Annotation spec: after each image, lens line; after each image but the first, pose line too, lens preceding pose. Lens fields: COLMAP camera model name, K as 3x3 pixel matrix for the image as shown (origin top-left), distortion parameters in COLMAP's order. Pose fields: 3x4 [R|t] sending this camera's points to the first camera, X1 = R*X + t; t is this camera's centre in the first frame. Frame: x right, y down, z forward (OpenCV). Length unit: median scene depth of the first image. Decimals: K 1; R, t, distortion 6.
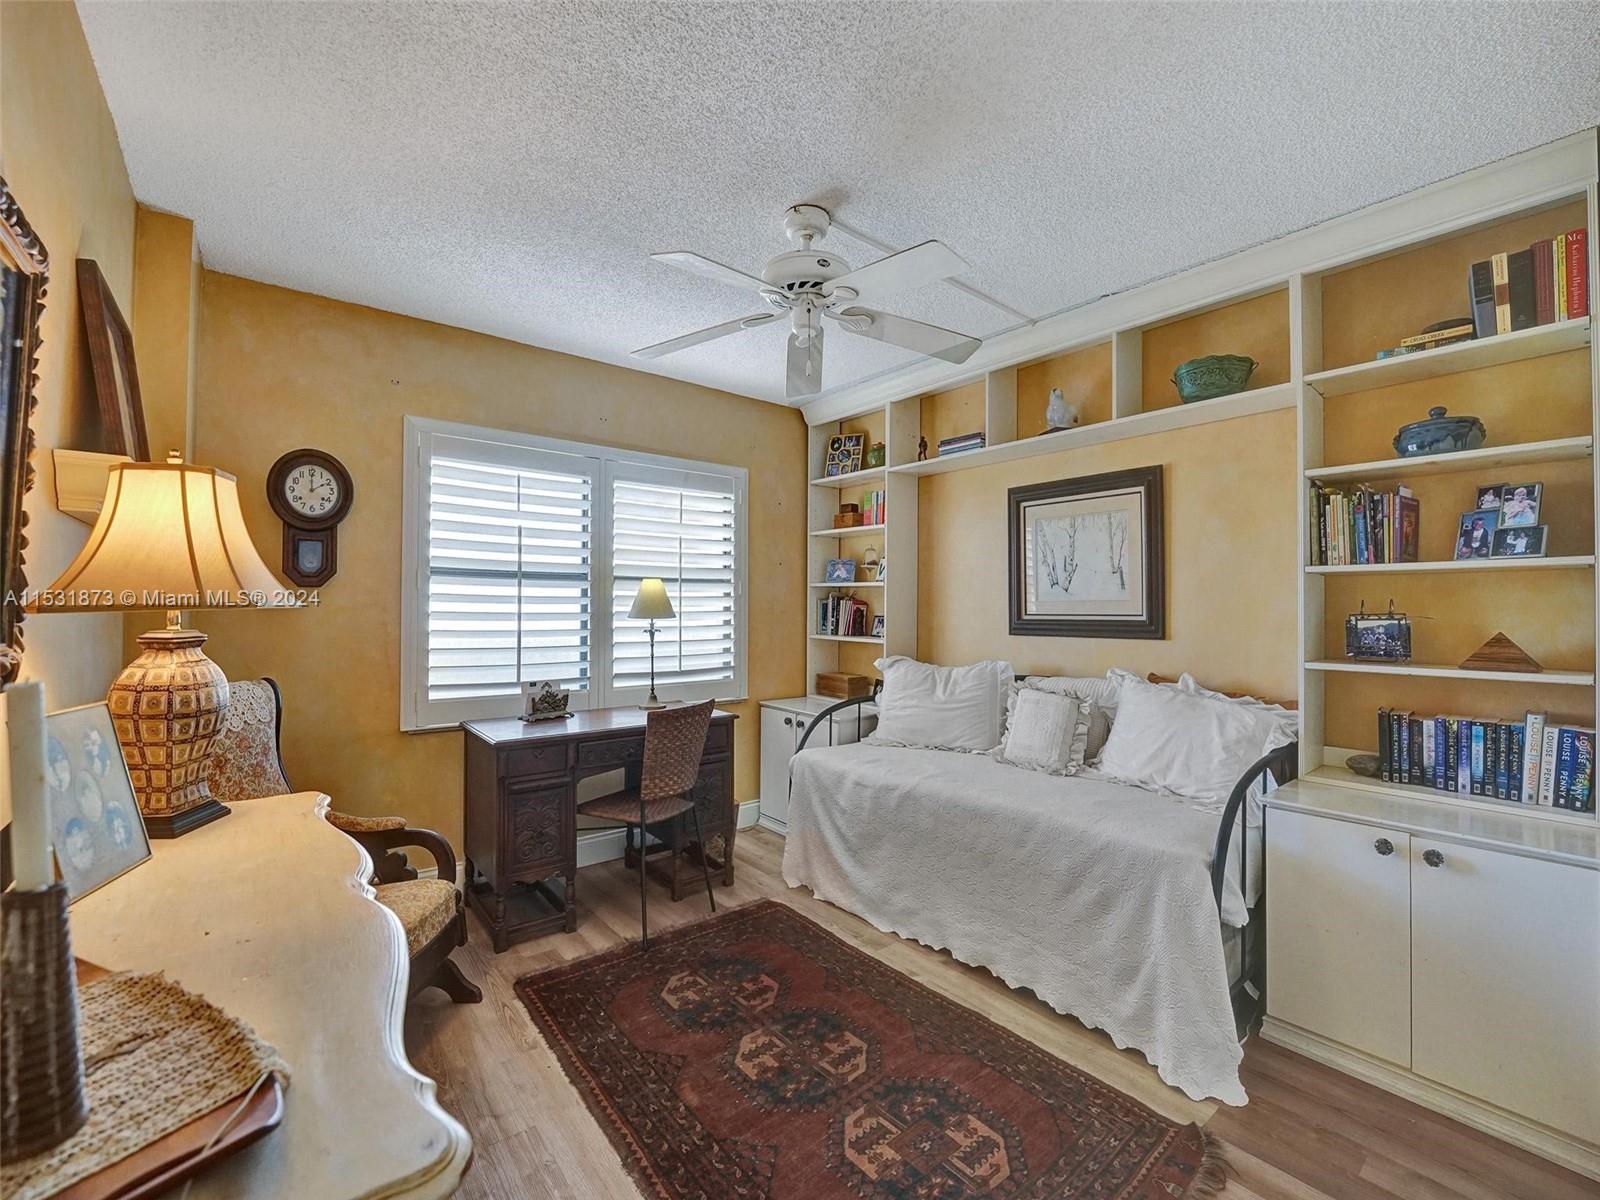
lens RADIAL K [[654.2, 0, 792.0], [0, 654.2, 598.8], [0, 0, 1]] dist [-0.027049, 0.002107]
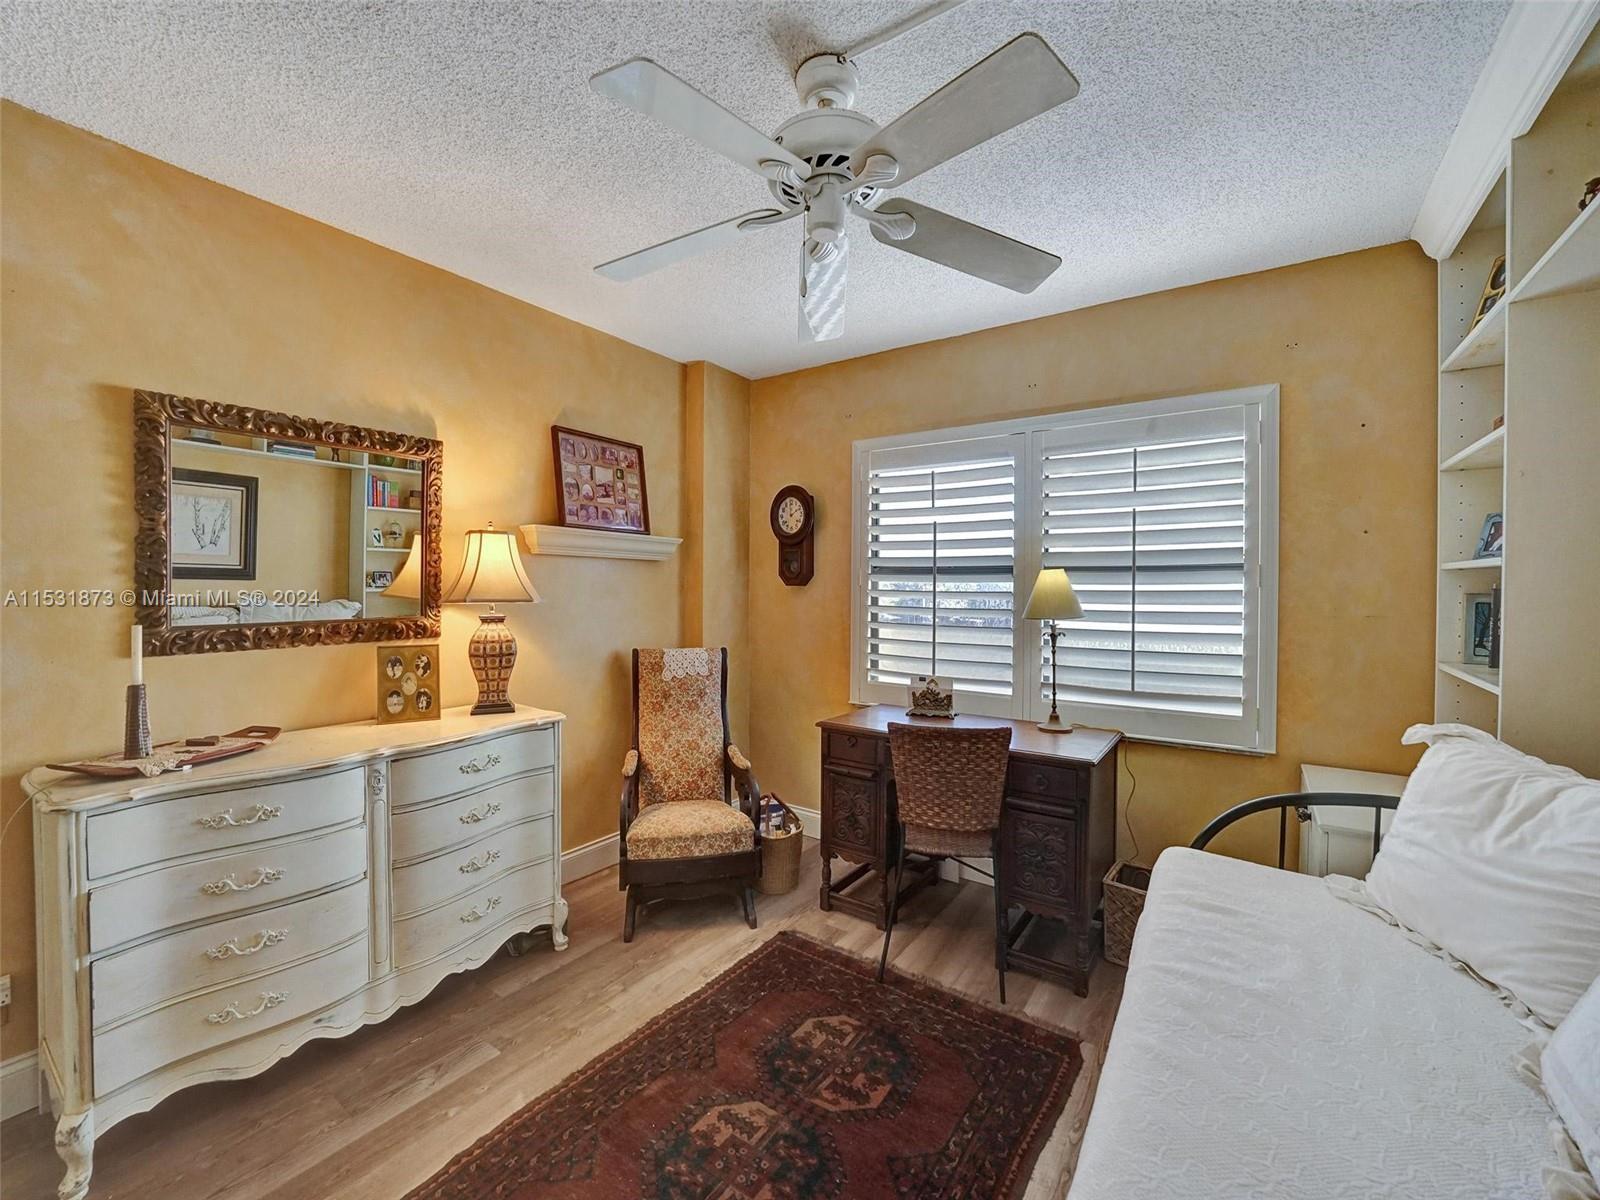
lens RADIAL K [[654.2, 0, 844.2], [0, 654.2, 599.6], [0, 0, 1]] dist [-0.027049, 0.002107]
pose [[0.314863, 0.010284, -0.949081, 0.568989], [0.003370, 0.999923, 0.011953, -0.004746], [0.949131, -0.006962, 0.314804, 0.618469]]
